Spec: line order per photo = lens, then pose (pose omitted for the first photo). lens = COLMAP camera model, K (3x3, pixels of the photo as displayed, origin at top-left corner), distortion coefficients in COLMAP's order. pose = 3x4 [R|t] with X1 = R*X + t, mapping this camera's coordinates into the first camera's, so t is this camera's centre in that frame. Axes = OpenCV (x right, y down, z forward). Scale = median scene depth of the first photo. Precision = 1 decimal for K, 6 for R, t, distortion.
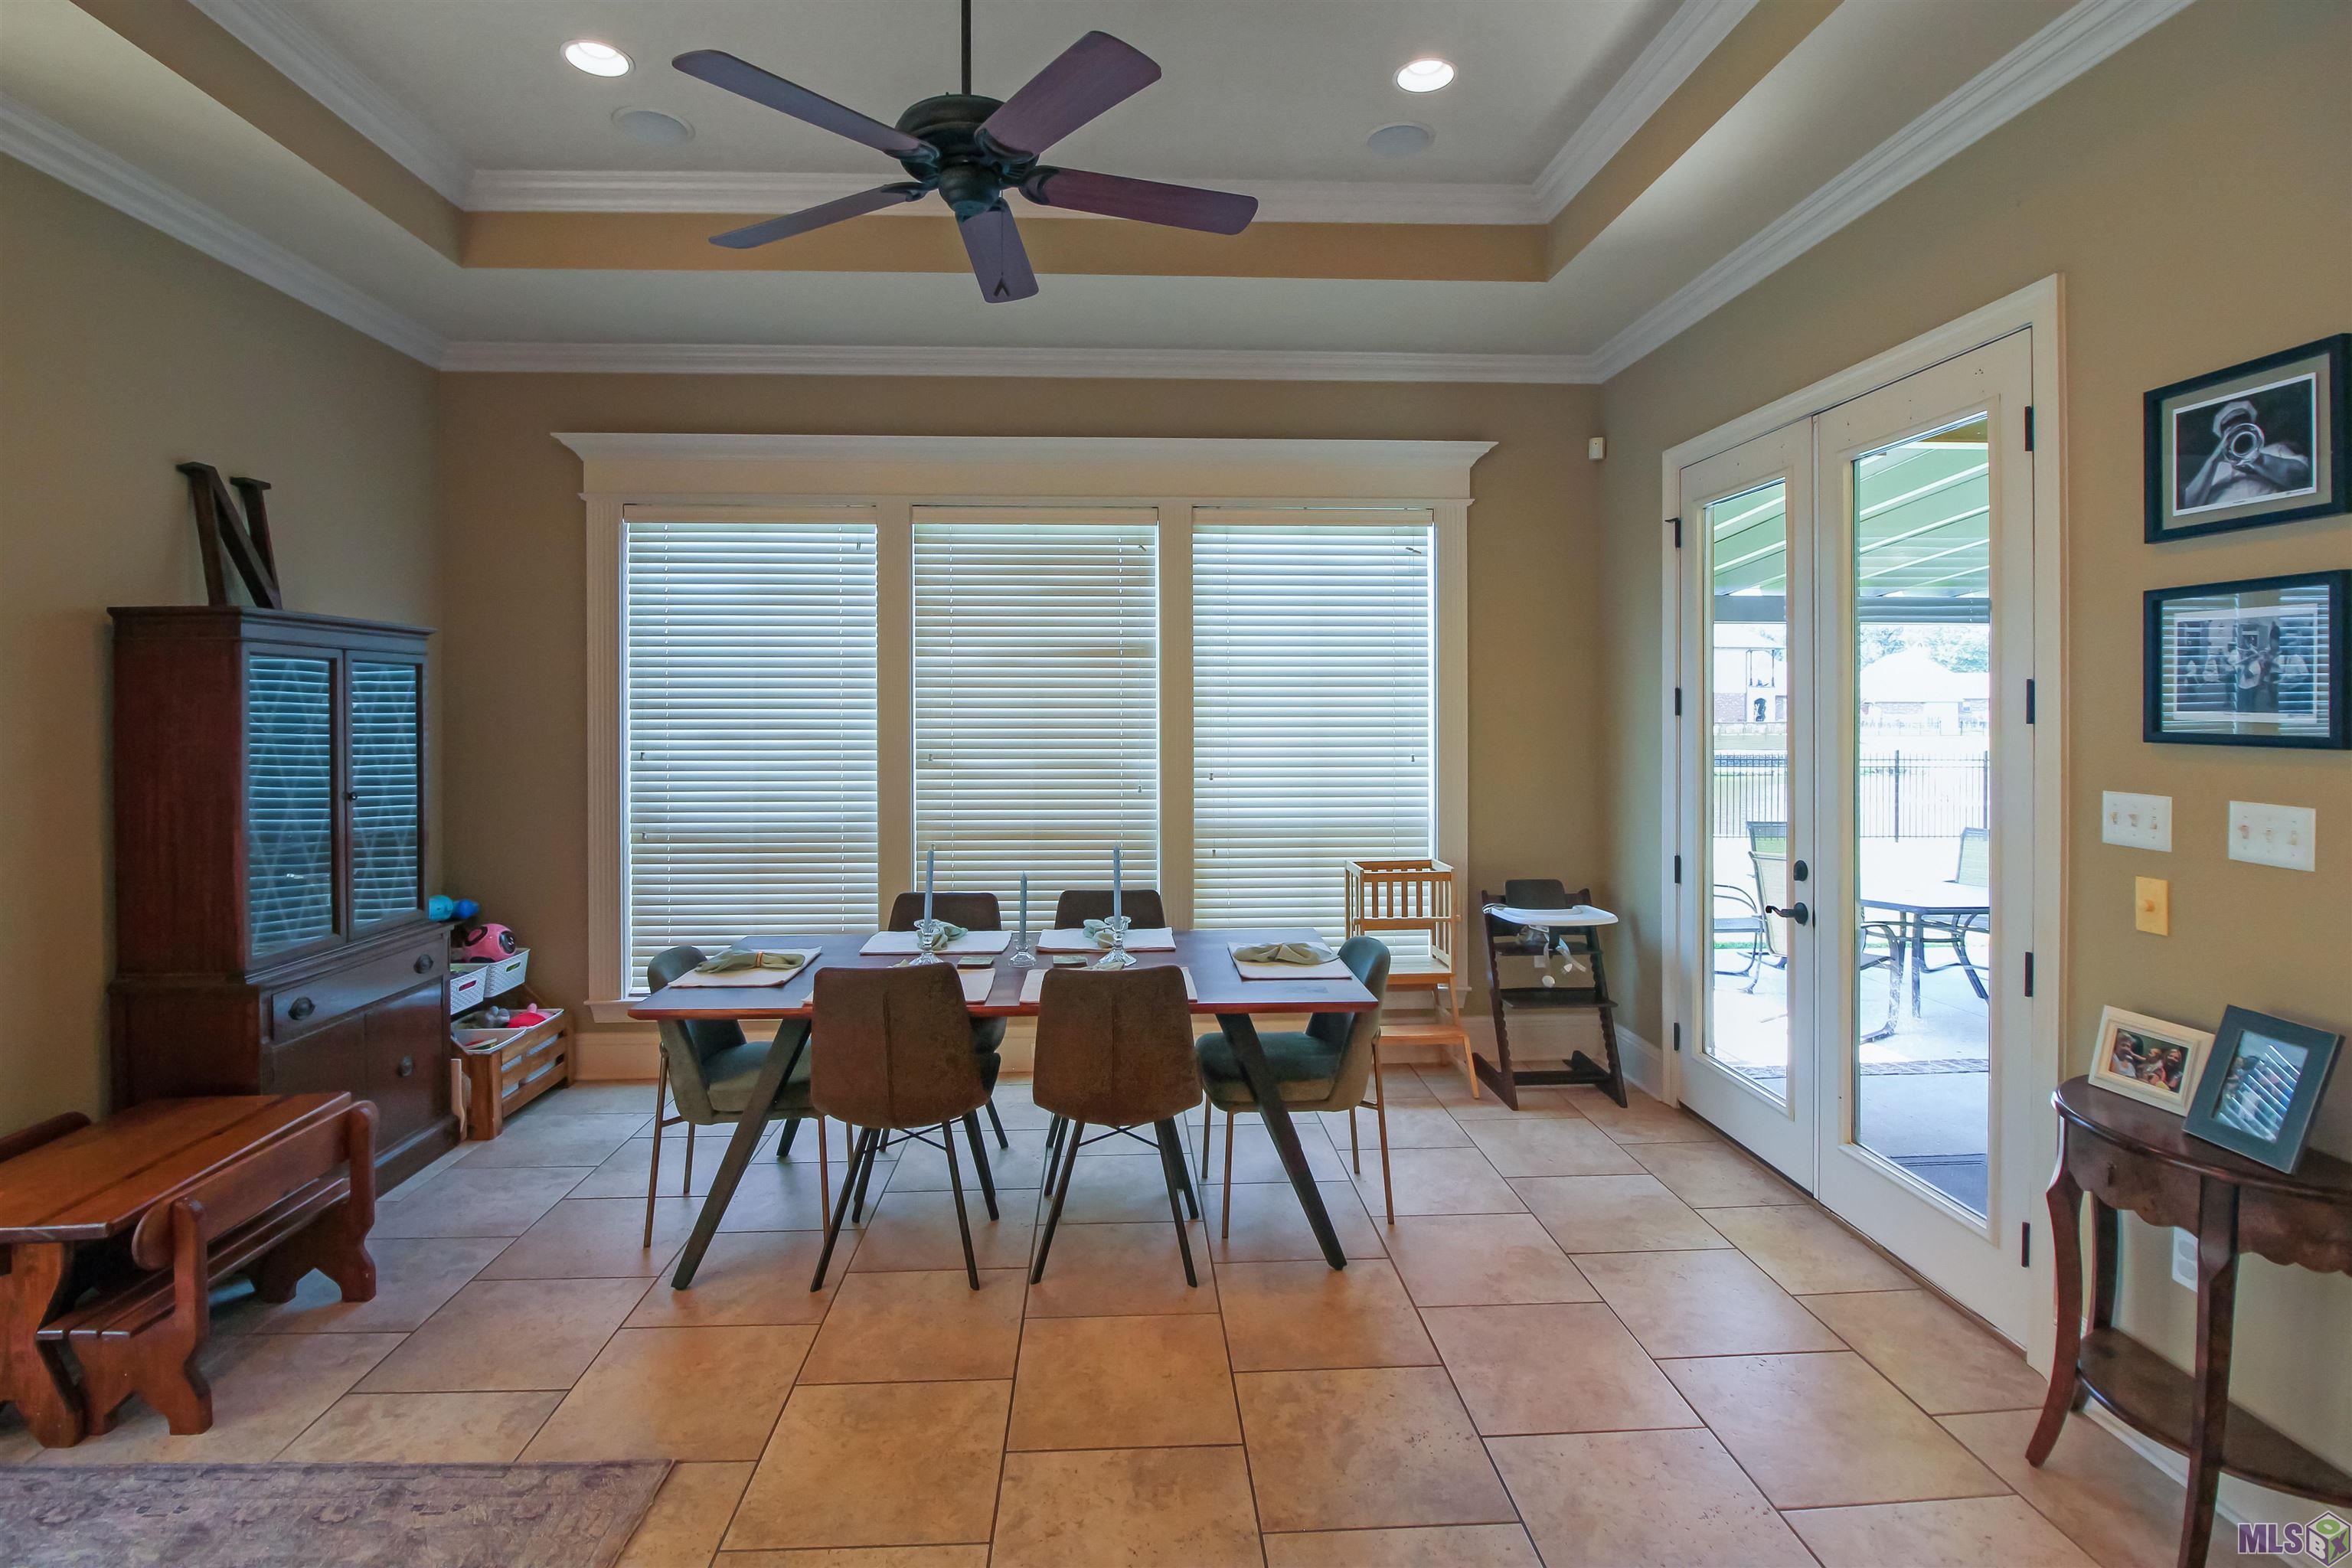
lens RADIAL K [[1114.4, 0, 1172.3], [0, 1114.4, 702.8], [0, 0, 1]] dist [-0.022286, 0.000102]
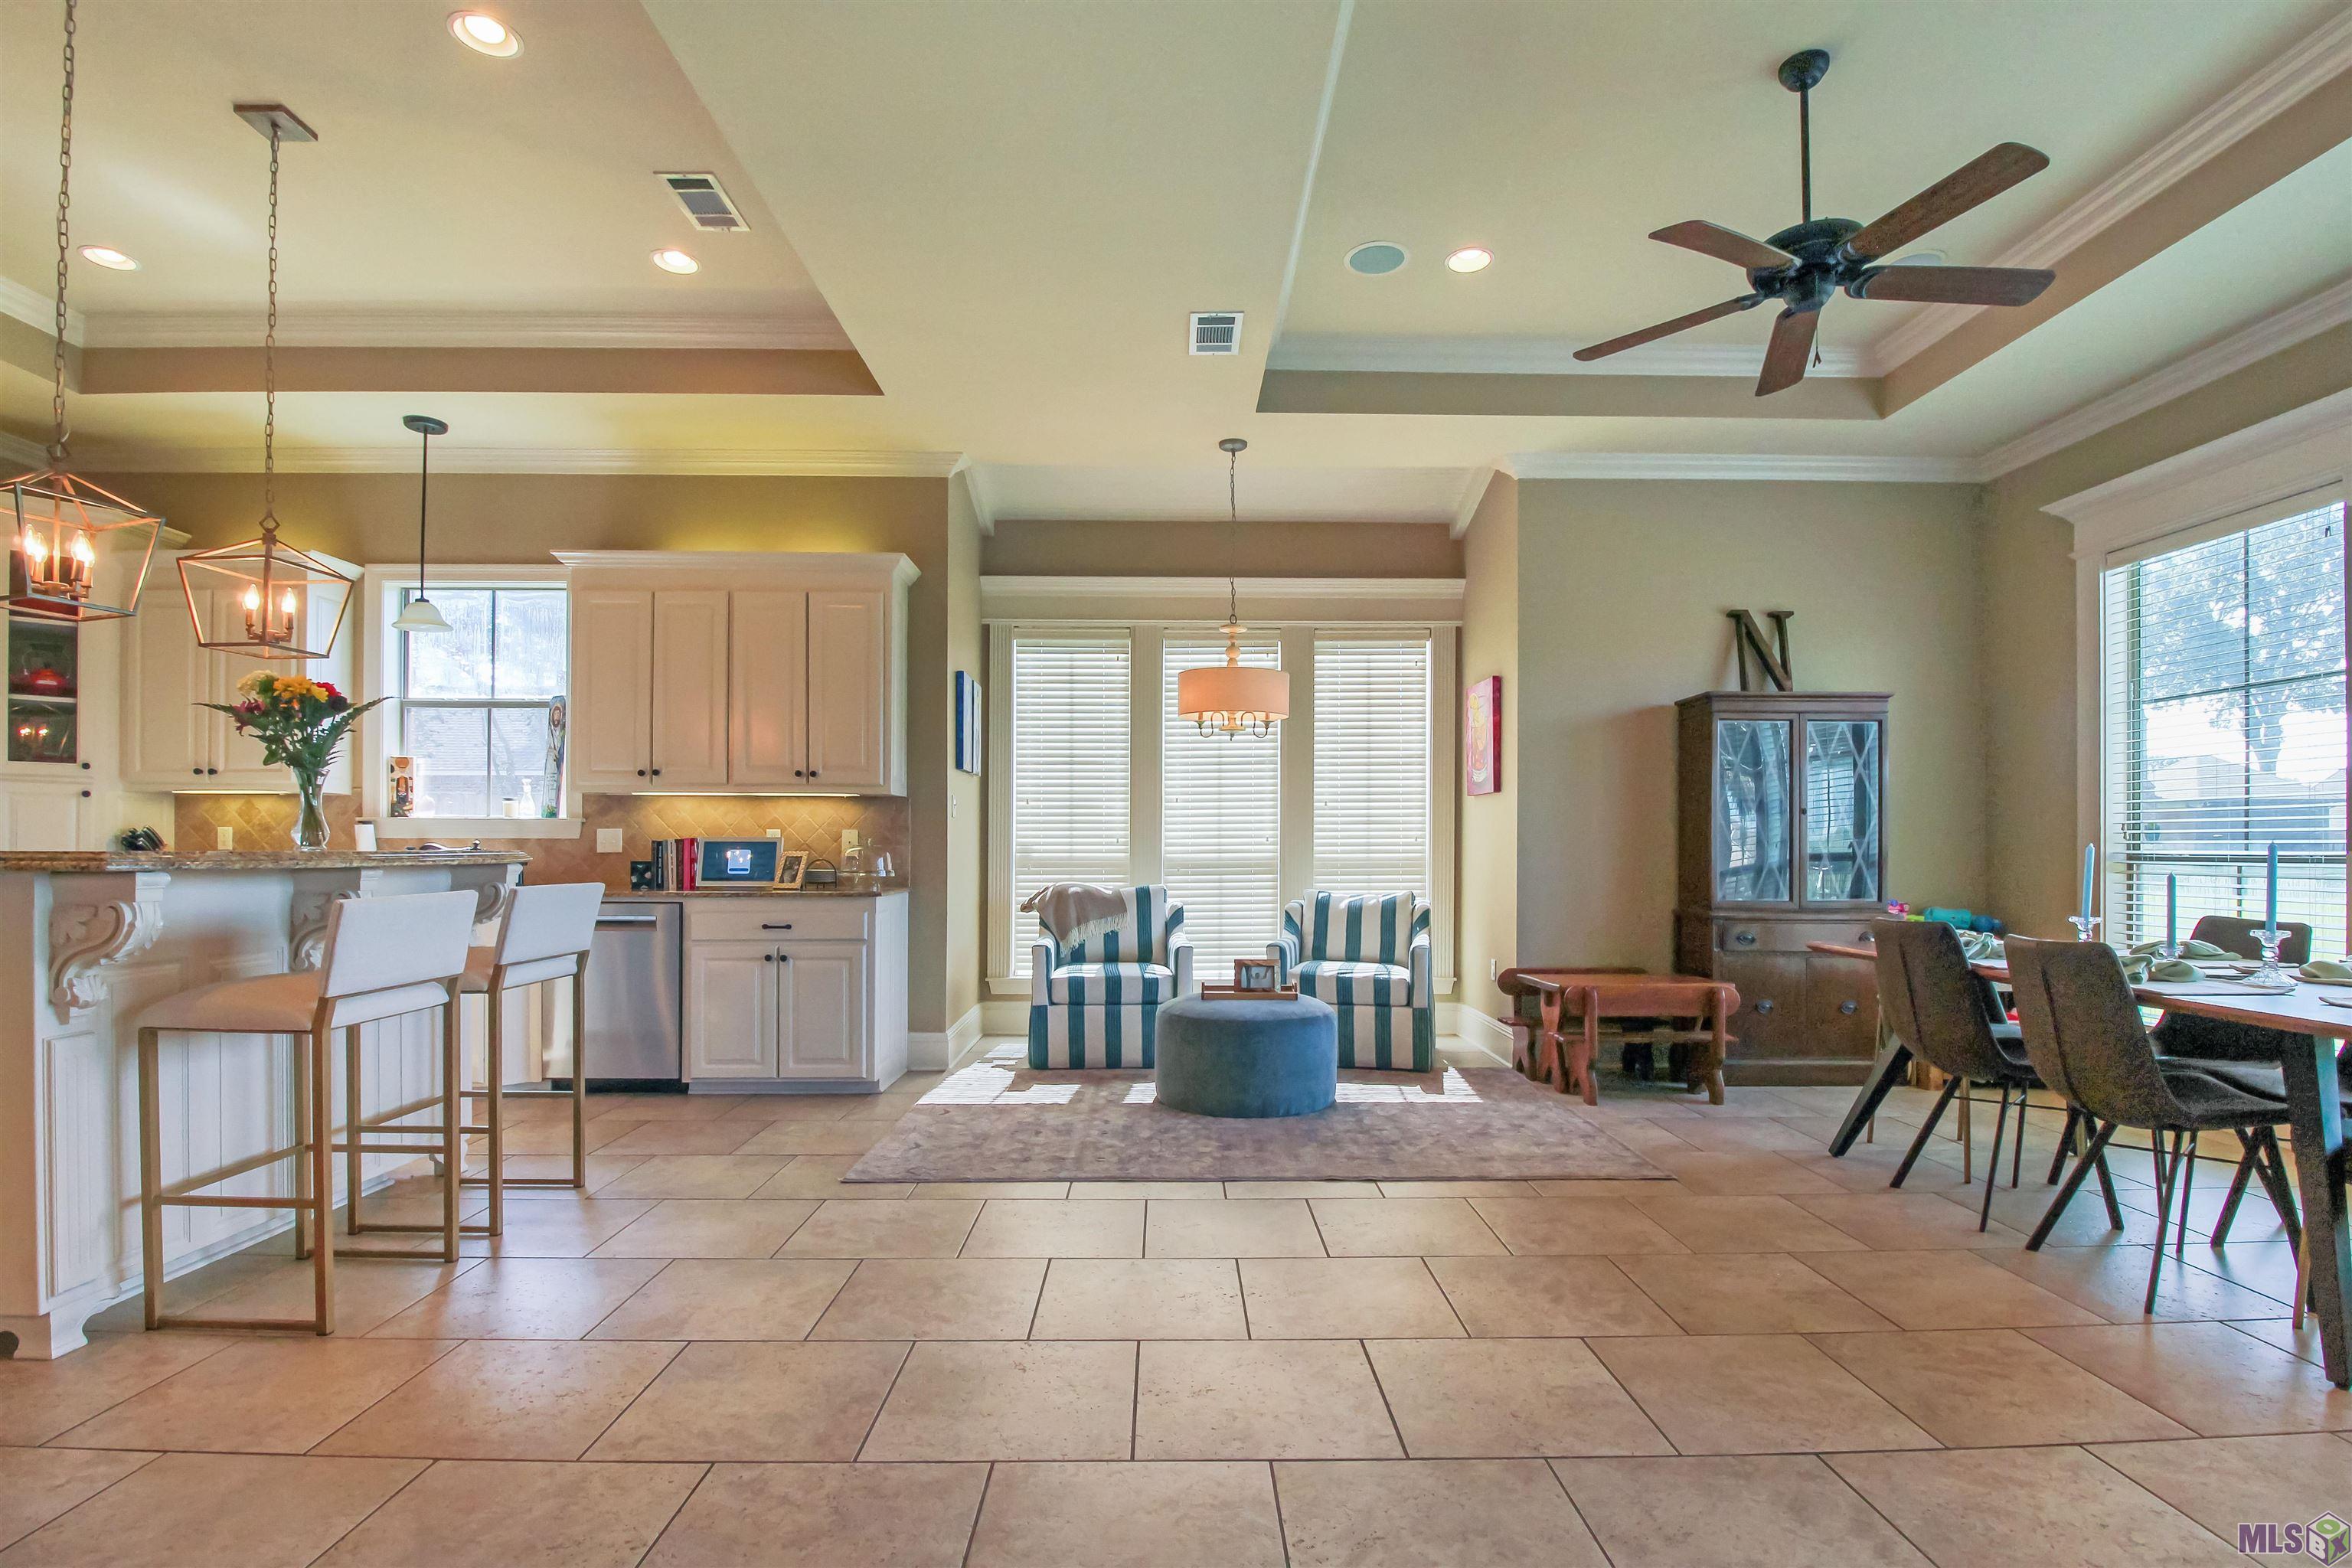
lens RADIAL K [[1153.2, 0, 1180.5], [0, 1153.2, 850.1], [0, 0, 1]] dist [0.000341, 0.000112]
pose [[-0.040275, 0.004292, -0.999179, 0.906463], [-0.002458, 0.999987, 0.004395, 0.142196], [0.999186, 0.002633, -0.040264, 0.239589]]
